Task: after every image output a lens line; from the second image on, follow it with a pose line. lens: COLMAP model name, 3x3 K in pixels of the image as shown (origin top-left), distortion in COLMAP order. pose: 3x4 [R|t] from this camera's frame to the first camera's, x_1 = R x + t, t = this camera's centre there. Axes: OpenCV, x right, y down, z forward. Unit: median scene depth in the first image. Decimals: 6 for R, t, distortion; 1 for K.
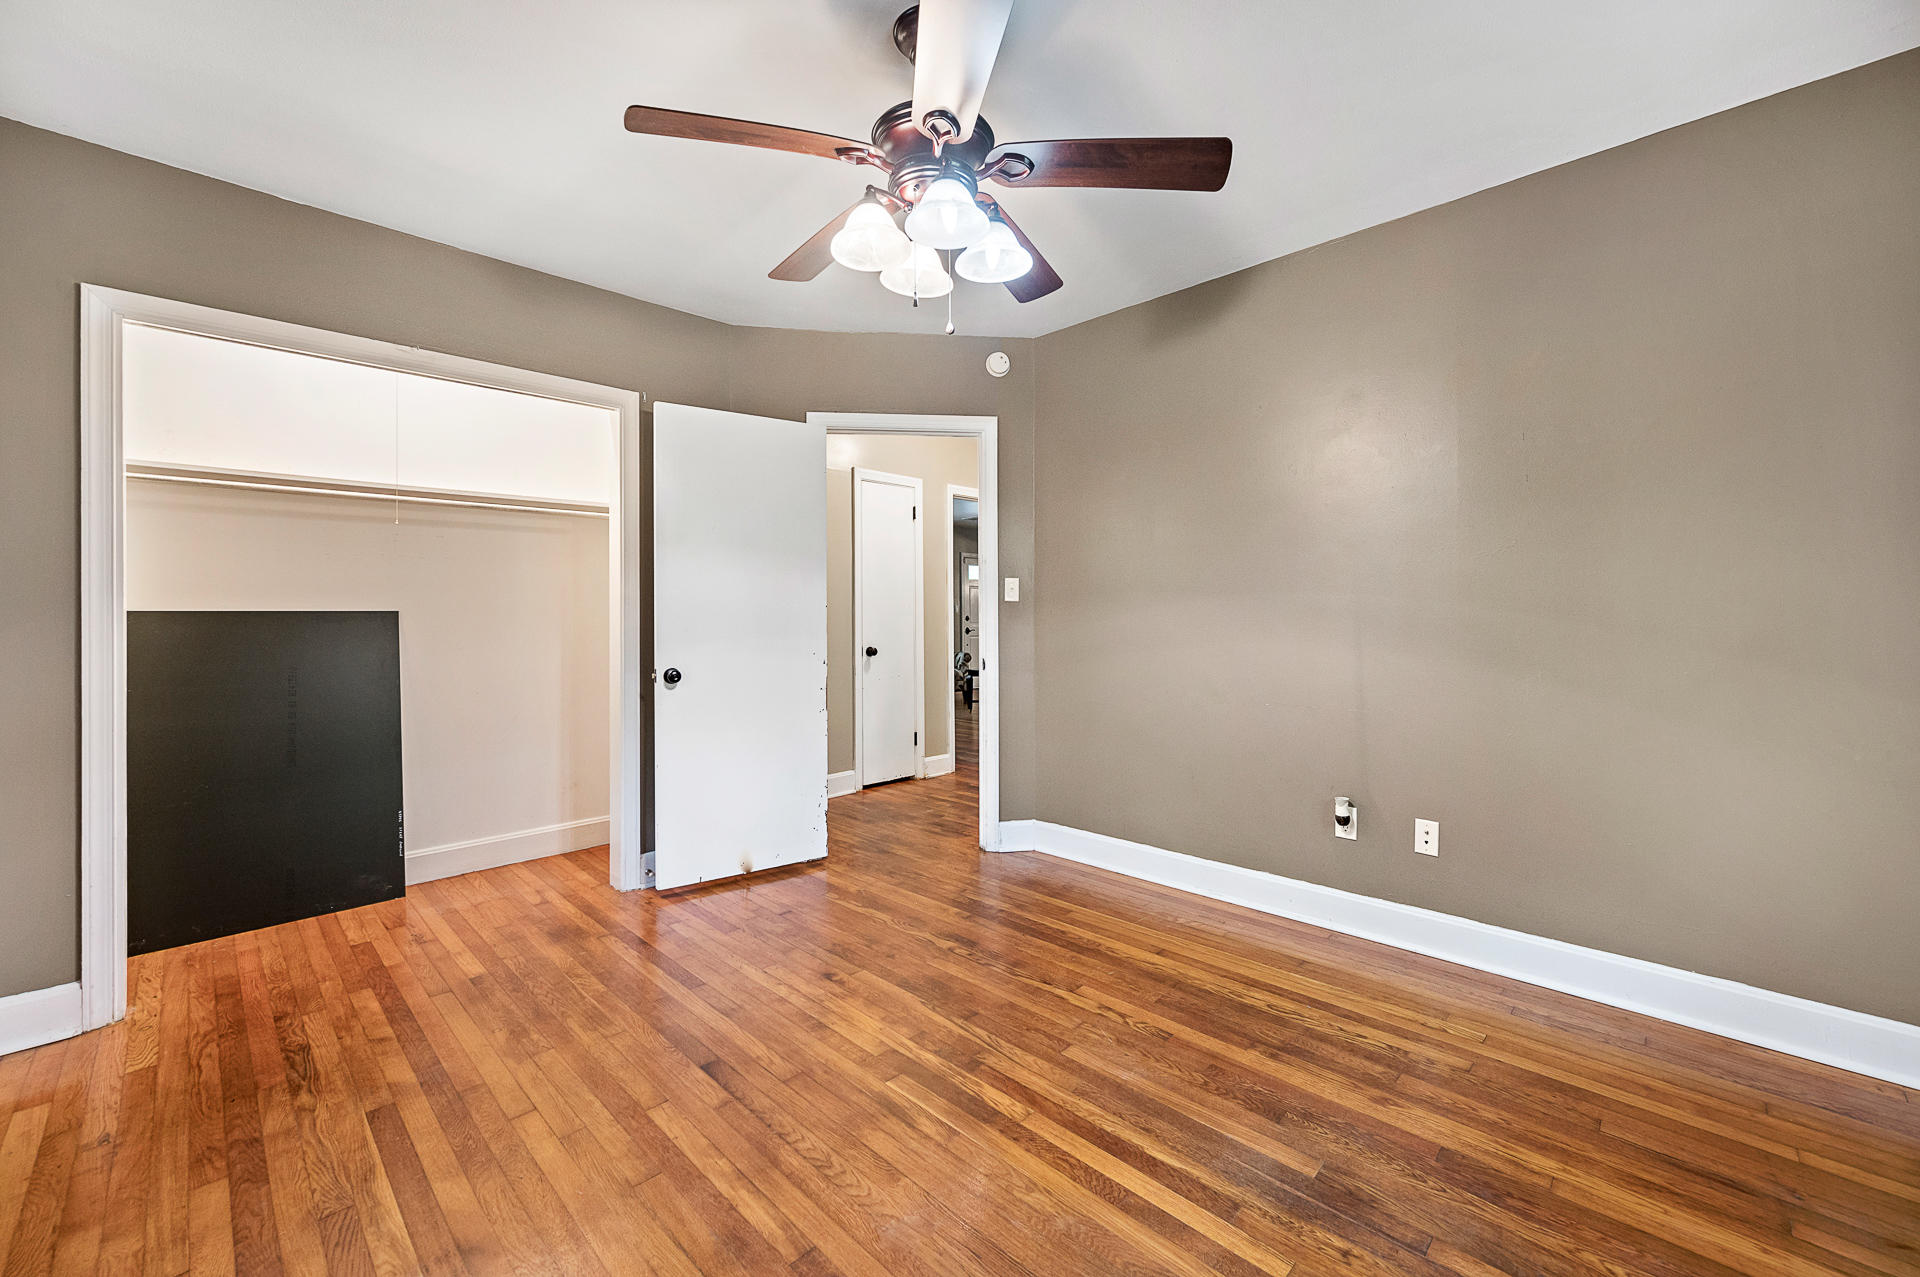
lens RADIAL K [[759.0, 0, 956.2], [0, 759.0, 624.6], [0, 0, 1]] dist [-0.000444, -0.000207]
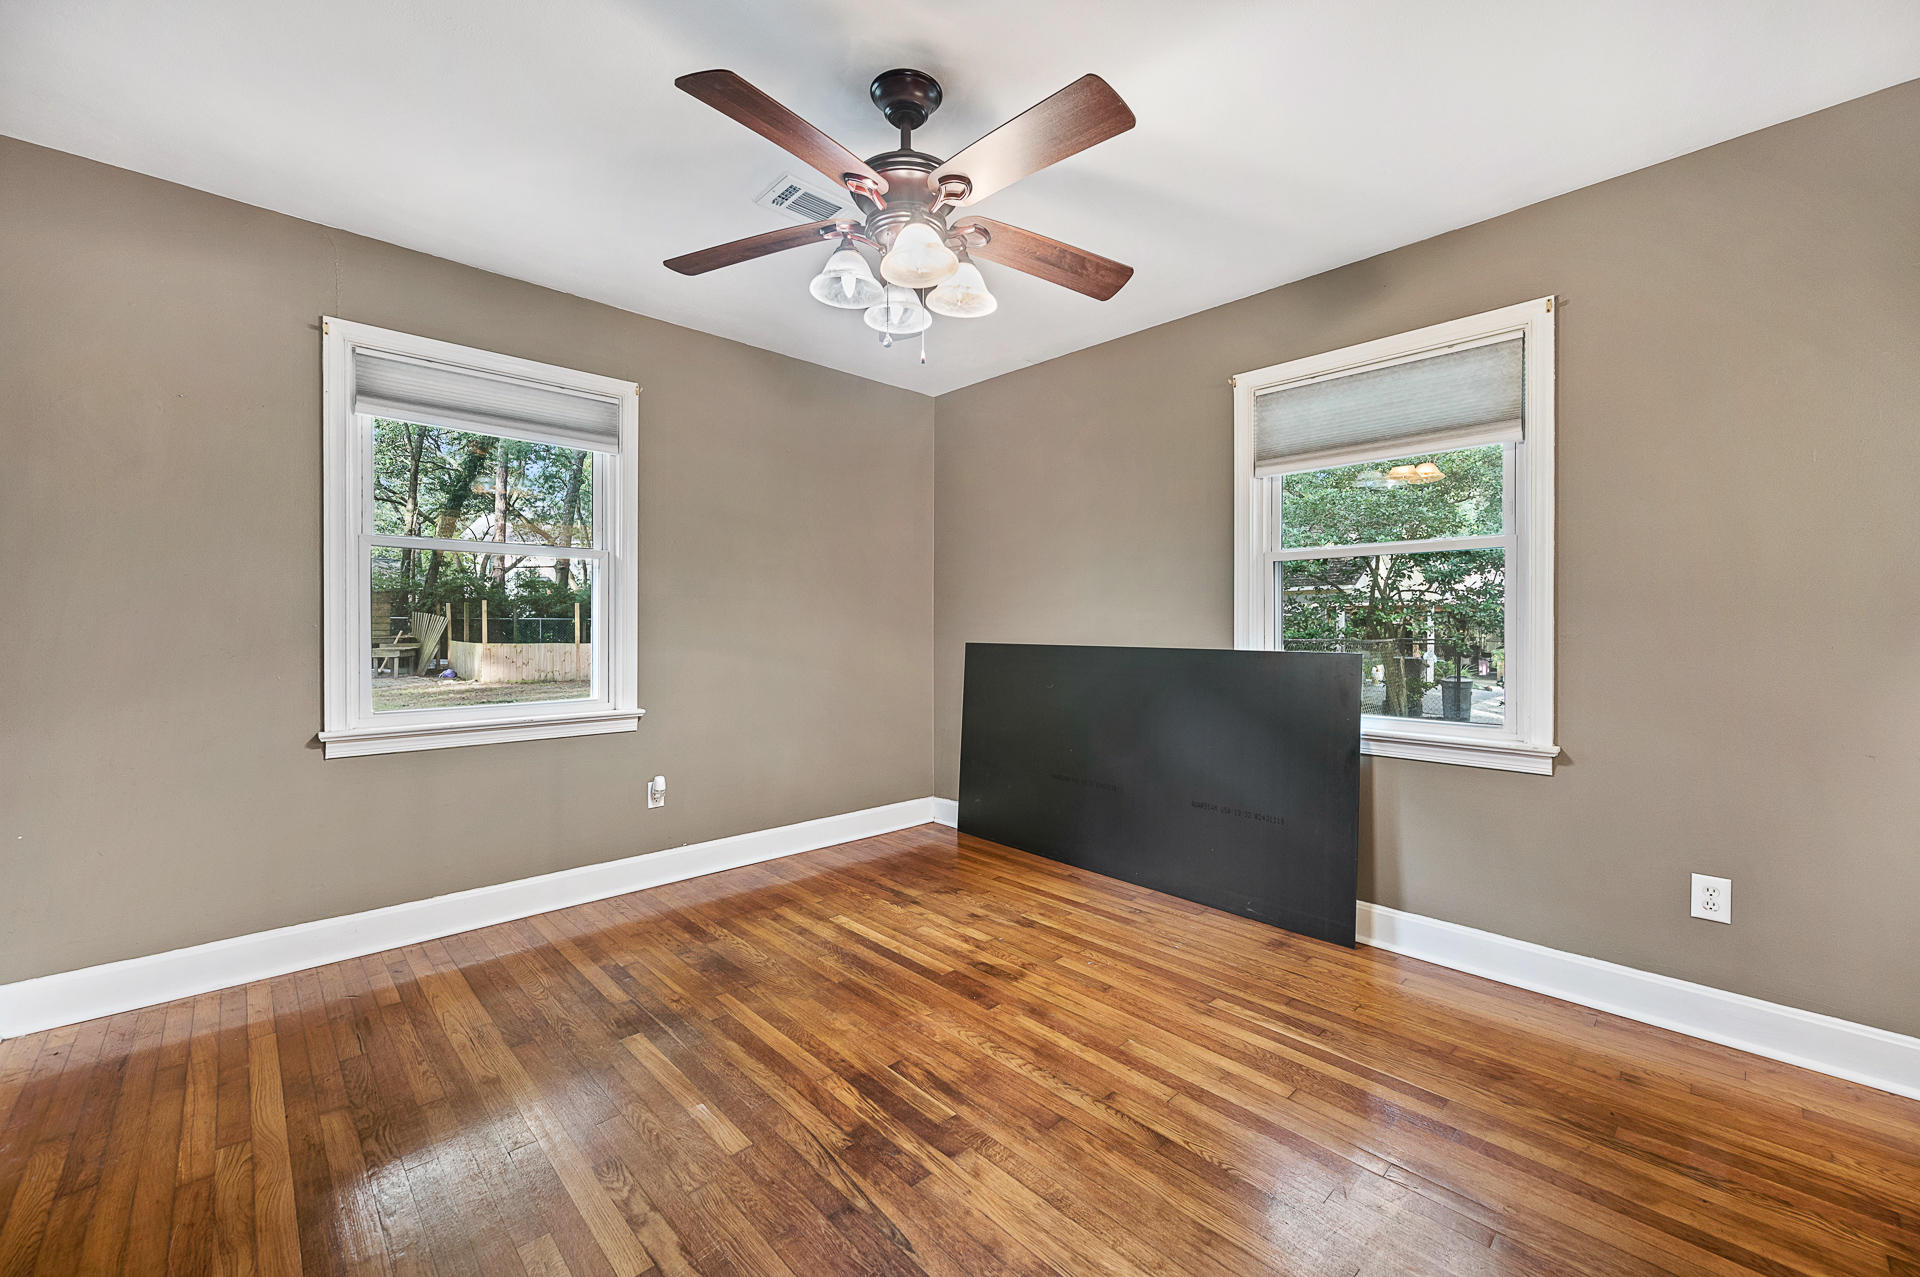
lens RADIAL K [[759.0, 0, 956.2], [0, 759.0, 624.6], [0, 0, 1]] dist [-0.000444, -0.000207]
pose [[-0.999606, 0.003639, 0.027832, -0.128947], [0.003918, 0.999942, 0.009996, -0.025814], [-0.027794, 0.010101, -0.999563, 2.053311]]
